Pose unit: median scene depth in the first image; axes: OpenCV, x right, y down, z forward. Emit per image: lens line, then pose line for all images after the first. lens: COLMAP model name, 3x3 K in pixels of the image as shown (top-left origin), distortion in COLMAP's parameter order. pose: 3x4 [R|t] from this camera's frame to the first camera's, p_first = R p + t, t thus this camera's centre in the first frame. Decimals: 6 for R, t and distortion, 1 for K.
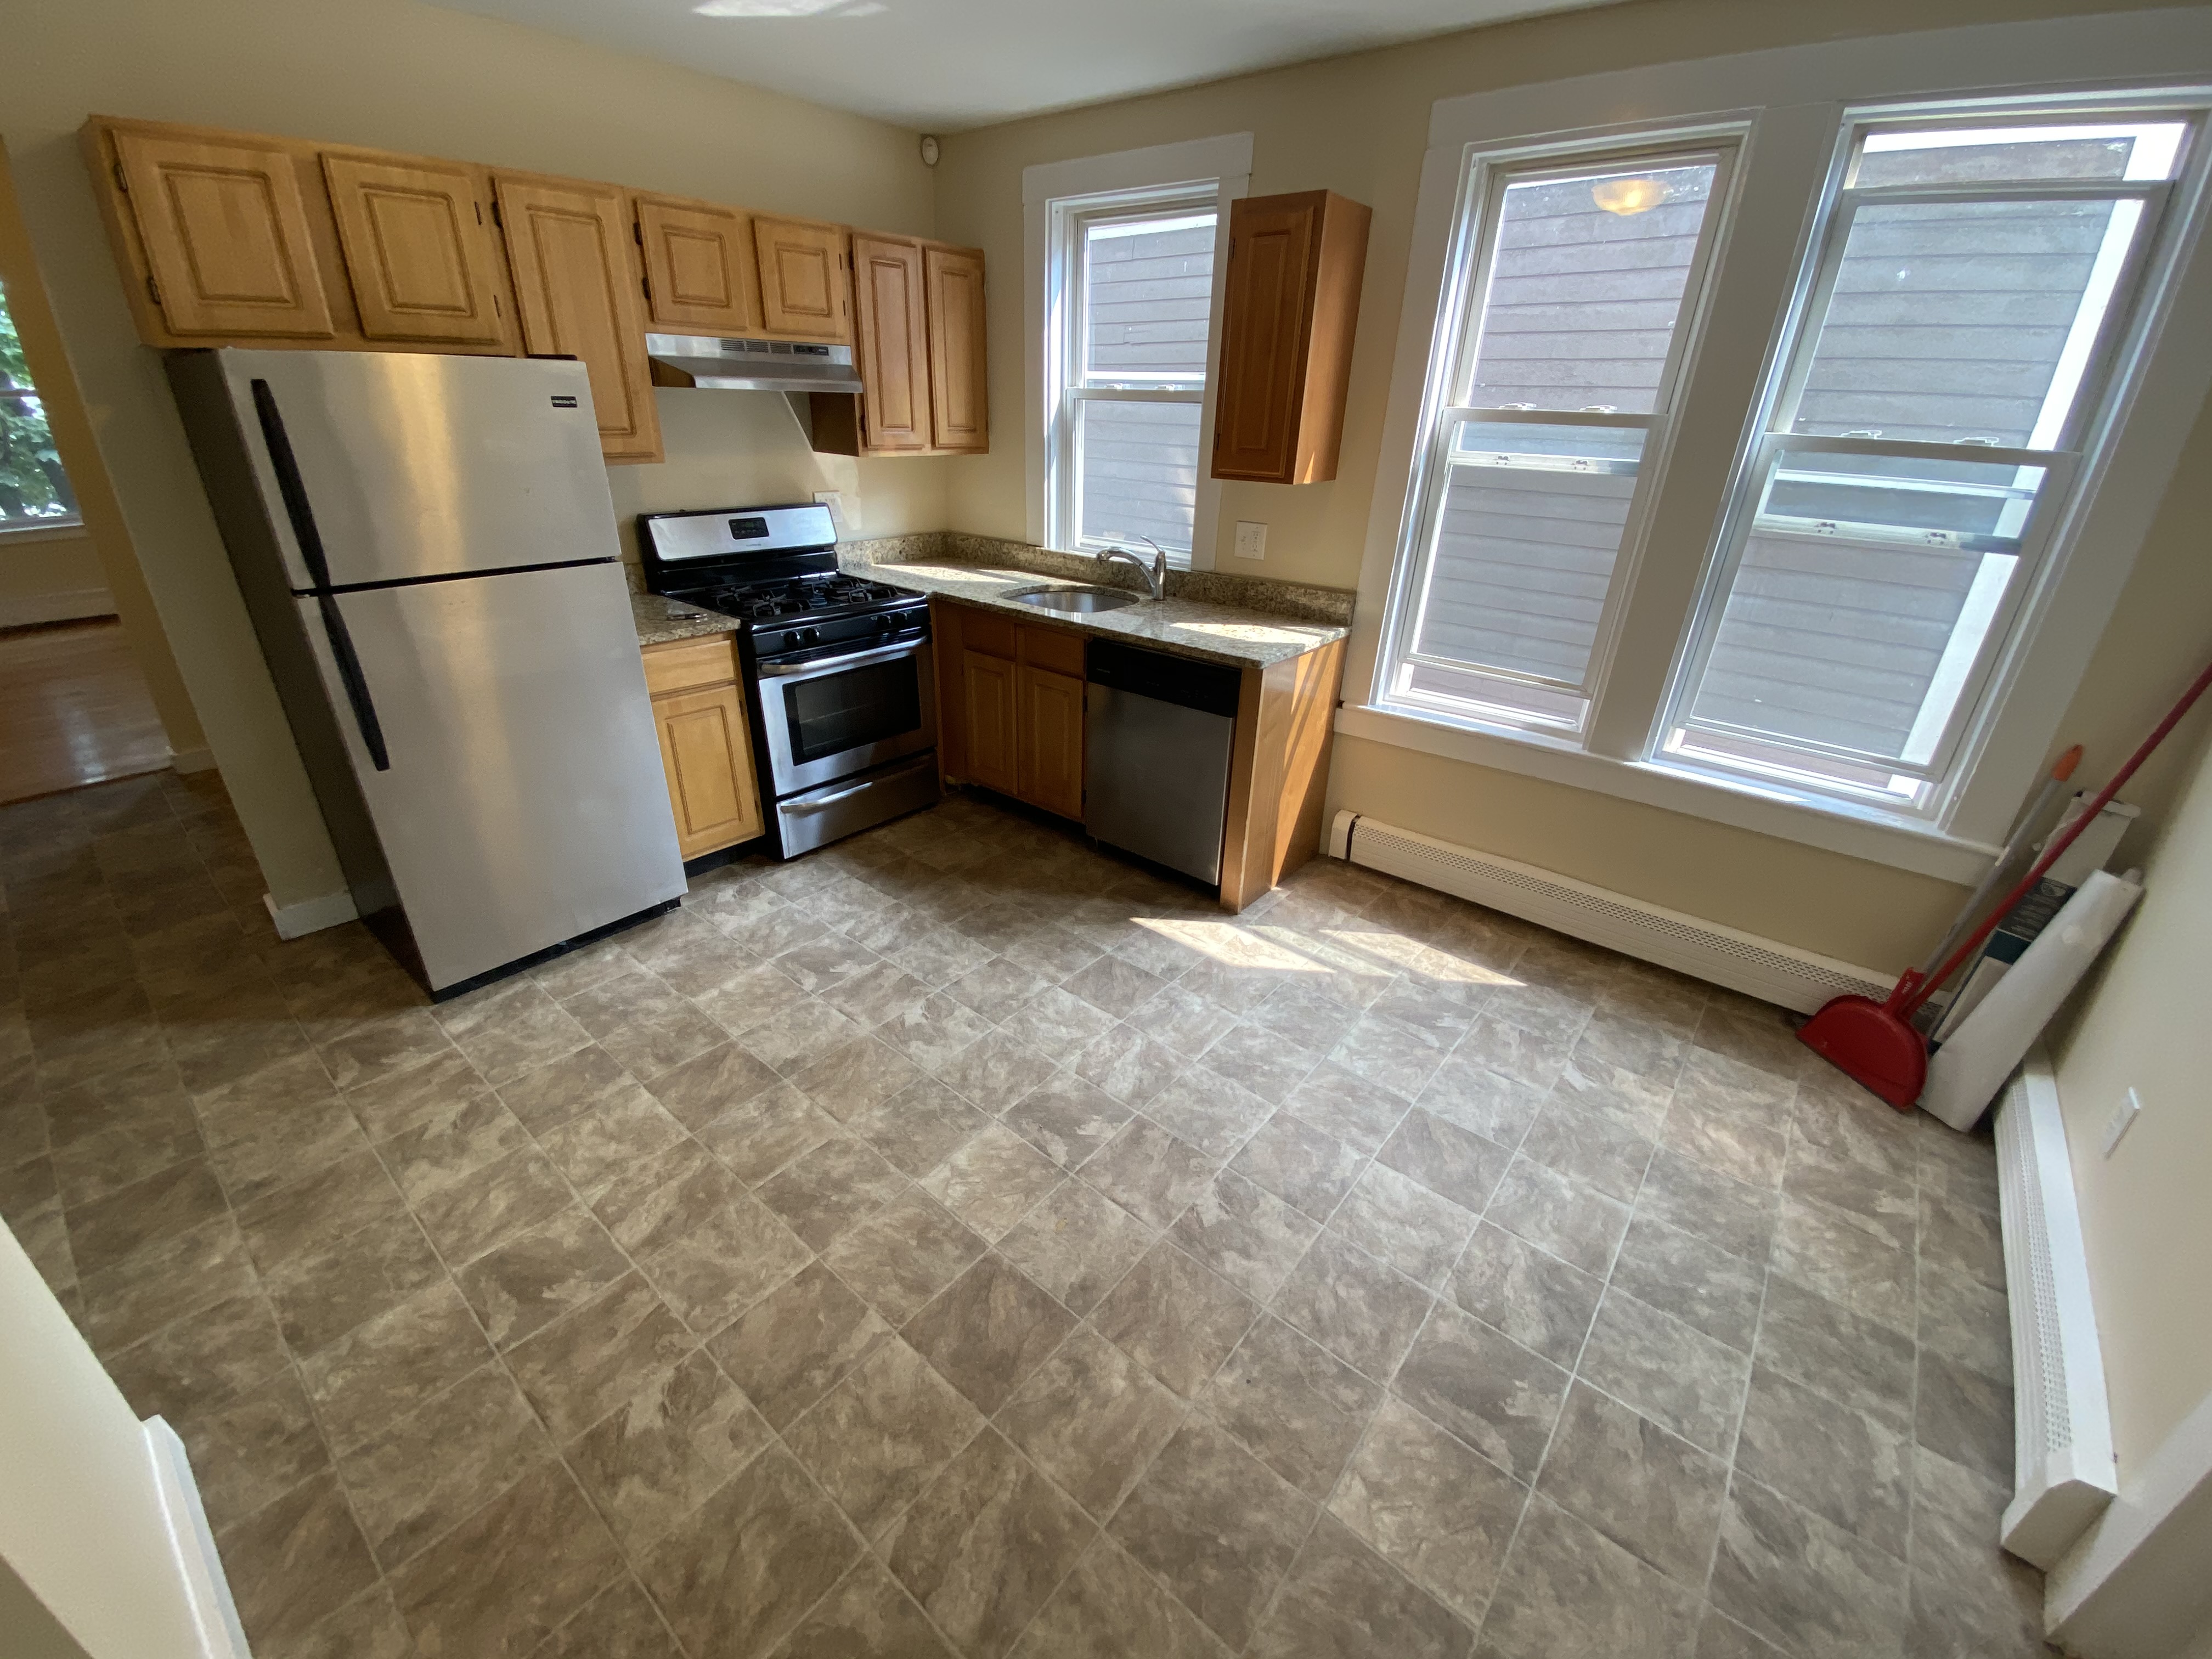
lens RADIAL K [[893.2, 0, 1103.8], [0, 893.2, 816.7], [0, 0, 1]] dist [0.074012, -0.051467]
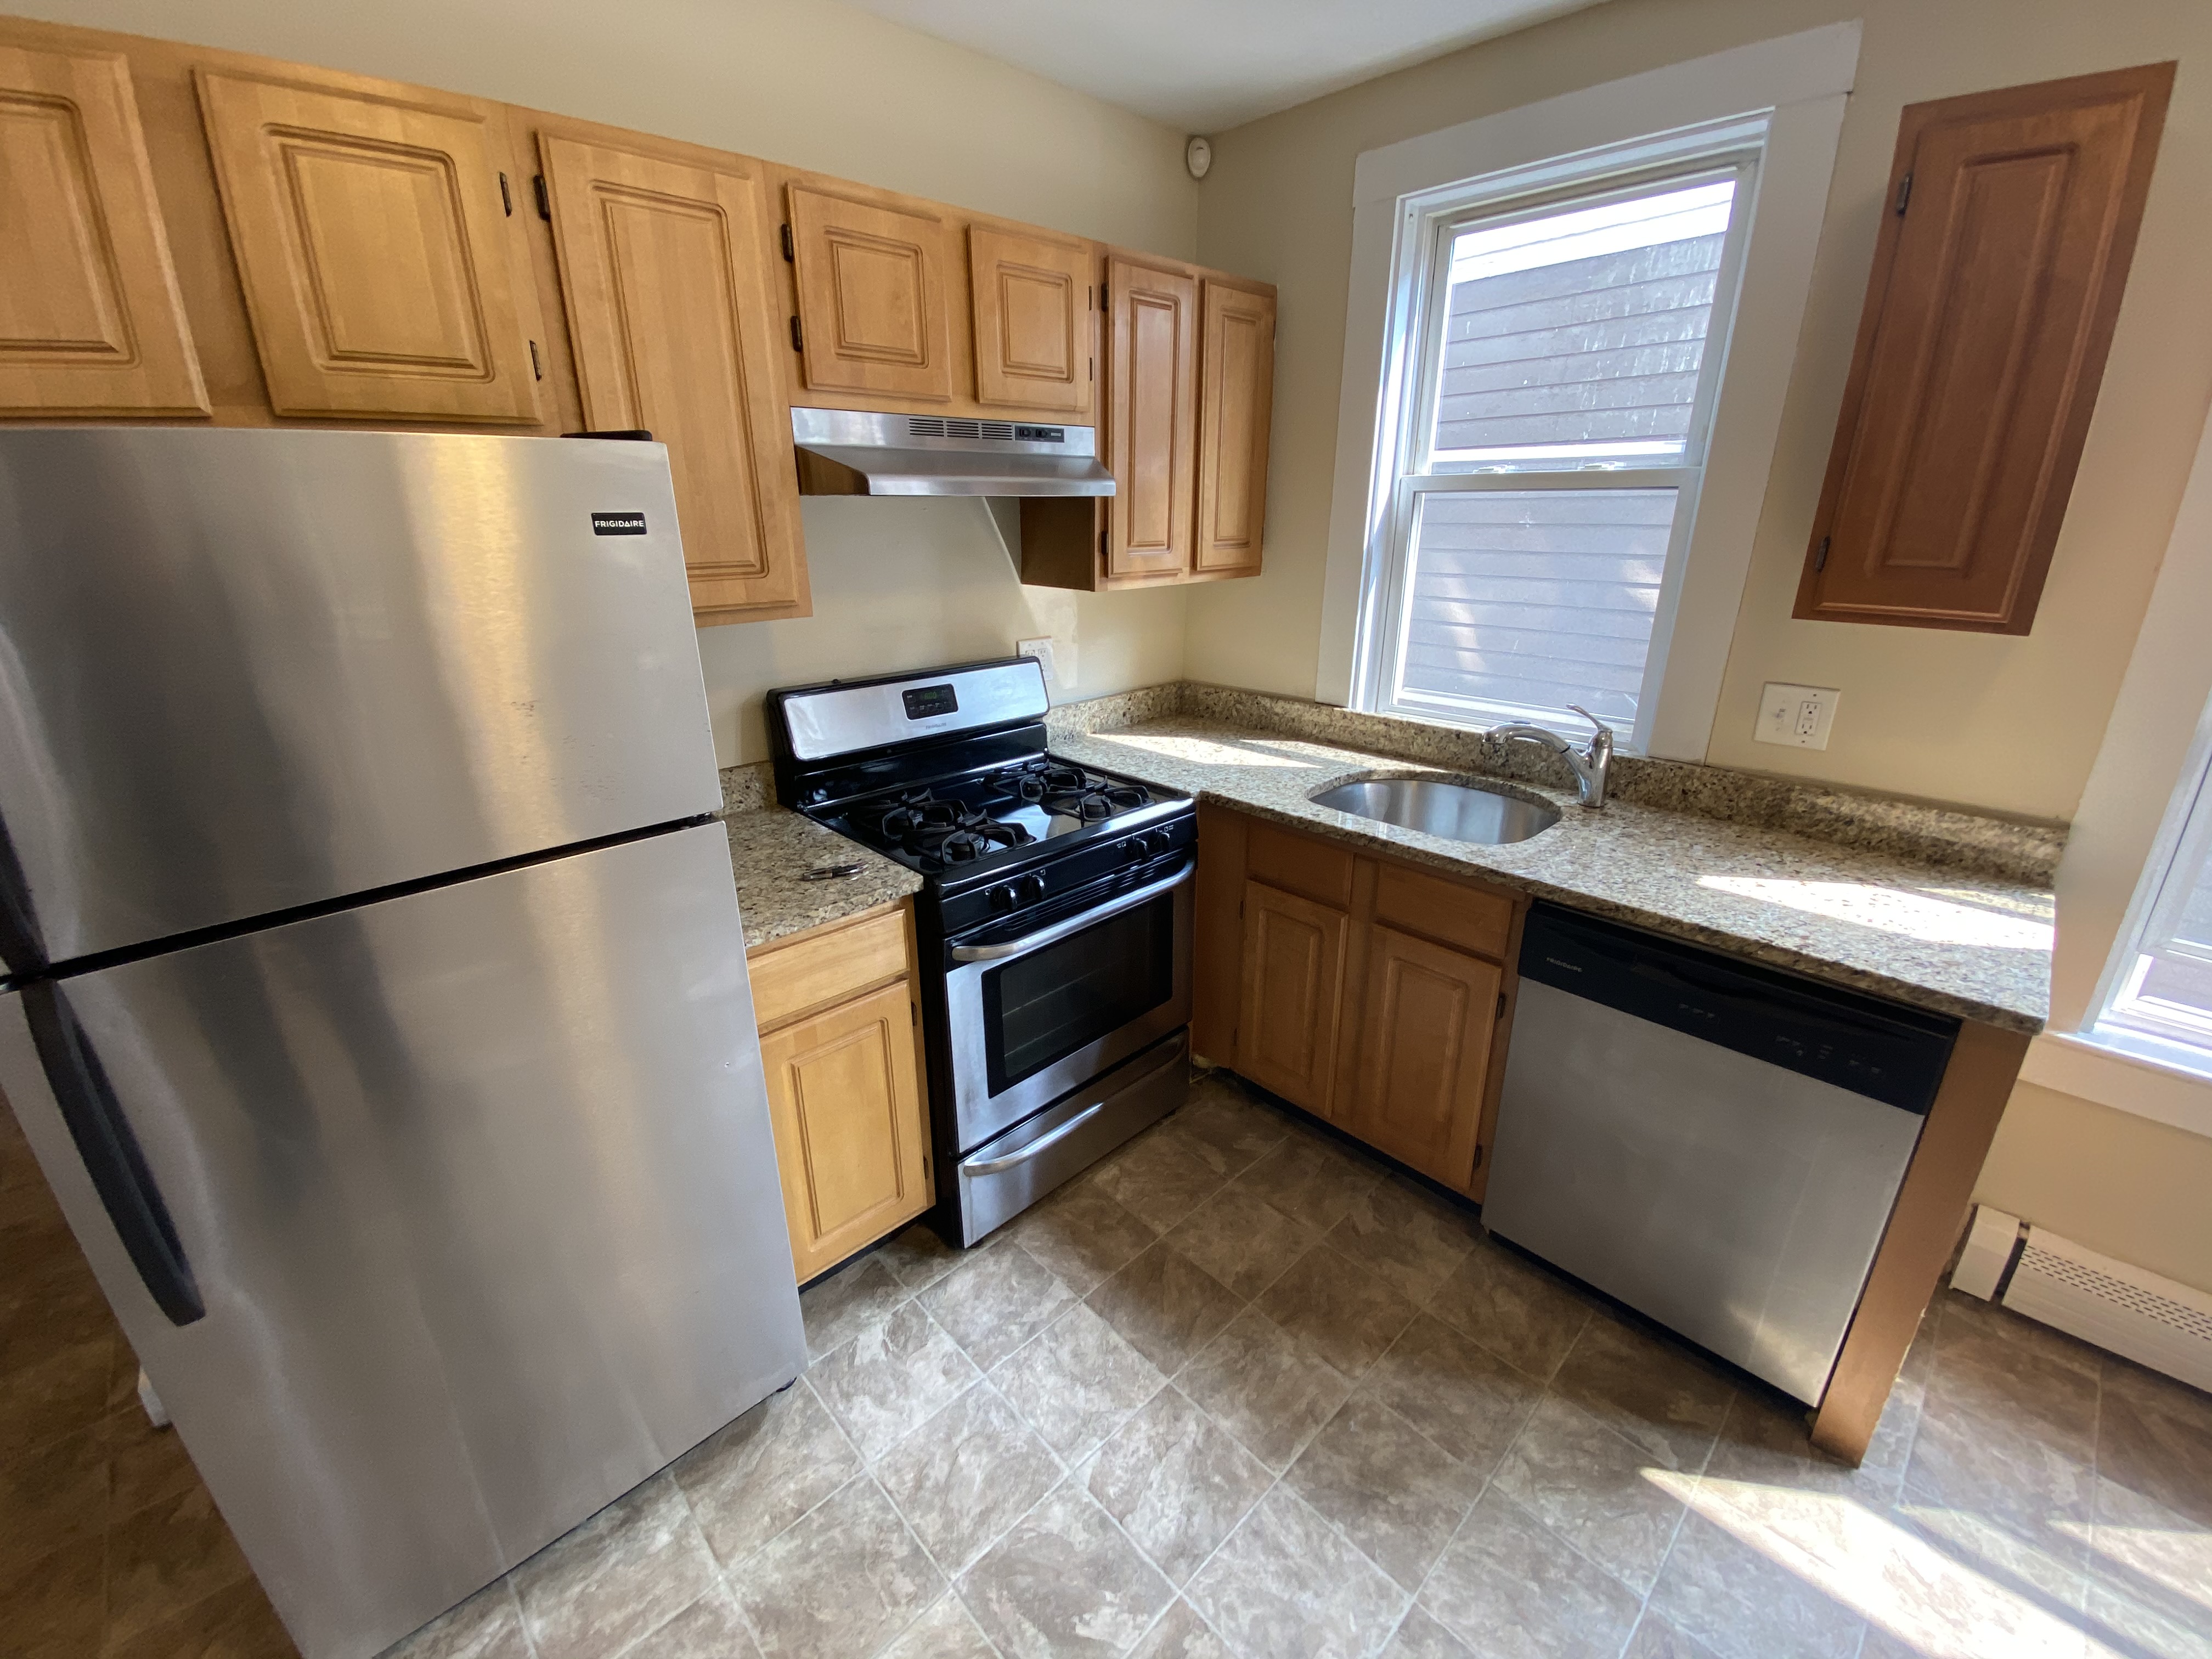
lens RADIAL K [[874.1, 0, 1106.0], [0, 874.1, 829.5], [0, 0, 1]] dist [0.052843, -0.033637]
pose [[0.993183, 0.008282, -0.116267, -0.205004], [-0.017983, 0.996418, -0.082635, -0.190320], [0.115166, 0.084163, 0.989774, 0.426842]]
